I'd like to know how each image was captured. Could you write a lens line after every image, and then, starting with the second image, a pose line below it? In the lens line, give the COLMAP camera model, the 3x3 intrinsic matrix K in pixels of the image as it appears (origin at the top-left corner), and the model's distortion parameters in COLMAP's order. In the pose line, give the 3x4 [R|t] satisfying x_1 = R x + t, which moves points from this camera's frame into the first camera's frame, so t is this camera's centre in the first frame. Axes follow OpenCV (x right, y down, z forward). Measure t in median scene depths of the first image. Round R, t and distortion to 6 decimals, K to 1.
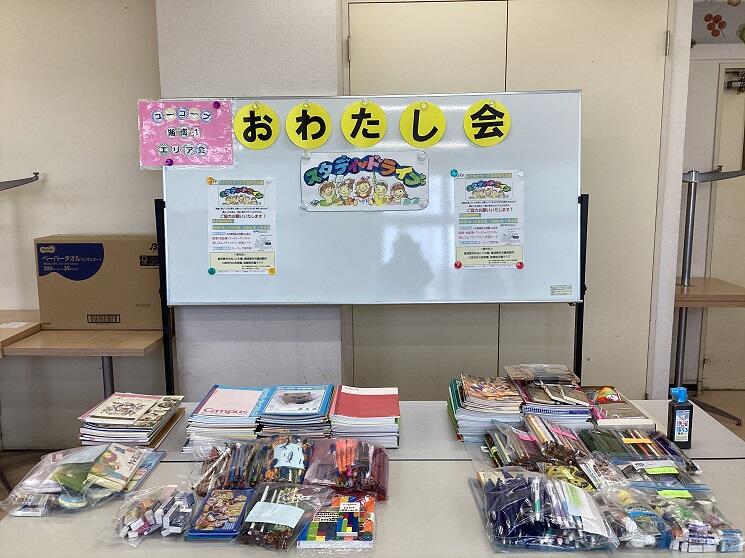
lens RADIAL K [[672.0, 0, 368.1], [0, 672.0, 276.6], [0, 0, 1]] dist [-0.005931, -0.125511]
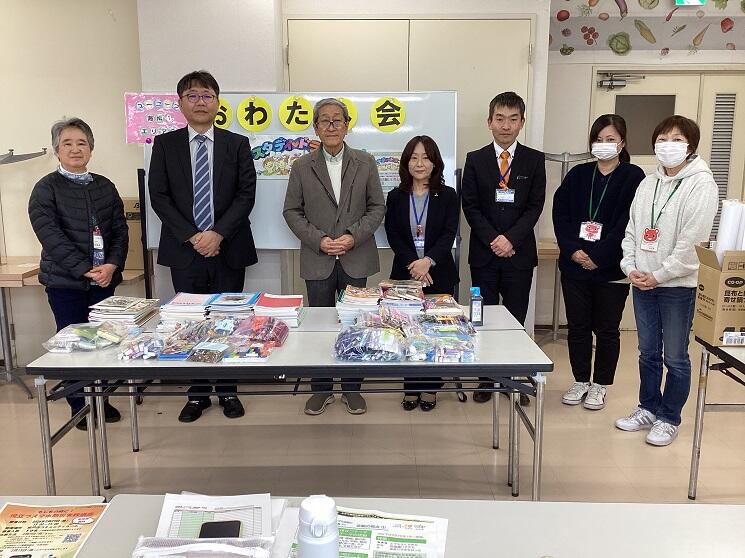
lens RADIAL K [[672.0, 0, 377.4], [0, 672.0, 282.8], [0, 0, 1]] dist [-0.005931, -0.125511]
pose [[0.999143, 0.006955, 0.040813, 0.103386], [-0.008199, 0.999504, 0.030400, 0.066771], [-0.040582, -0.030709, 0.998704, -0.348664]]
